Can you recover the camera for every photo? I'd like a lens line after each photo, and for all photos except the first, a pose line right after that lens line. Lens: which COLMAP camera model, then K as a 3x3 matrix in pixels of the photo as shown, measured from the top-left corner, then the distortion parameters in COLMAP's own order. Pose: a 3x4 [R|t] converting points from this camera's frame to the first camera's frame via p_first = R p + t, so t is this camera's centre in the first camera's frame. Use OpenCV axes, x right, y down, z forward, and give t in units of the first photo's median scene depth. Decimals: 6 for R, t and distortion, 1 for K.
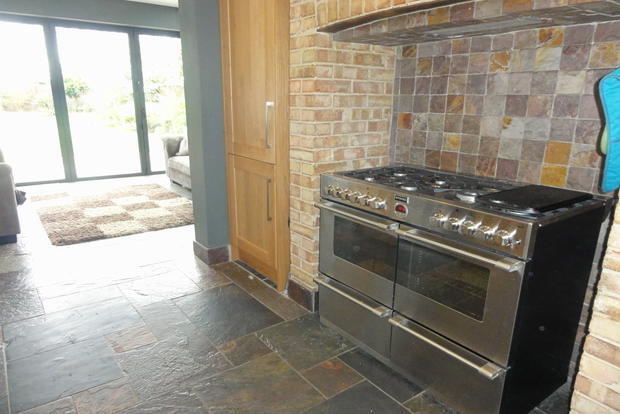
lens RADIAL K [[432.6, 0, 311.5], [0, 432.6, 220.1], [0, 0, 1]] dist [0.002537, -0.000903]
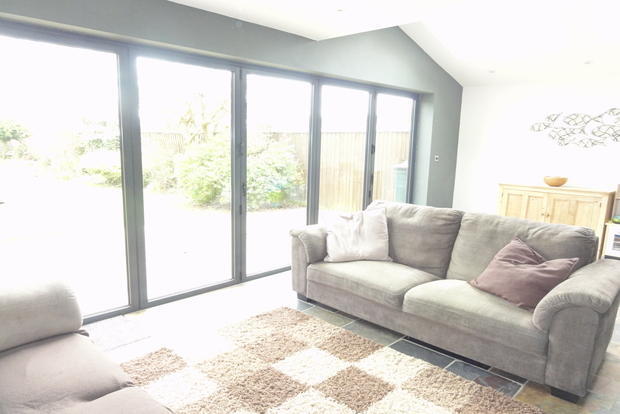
lens RADIAL K [[432.6, 0, 311.5], [0, 432.6, 220.1], [0, 0, 1]] dist [0.002537, -0.000903]
pose [[0.985542, -0.019823, 0.168267, -0.430441], [0.034965, 0.995550, -0.087509, -0.154213], [-0.165784, 0.092127, 0.981849, 0.381157]]
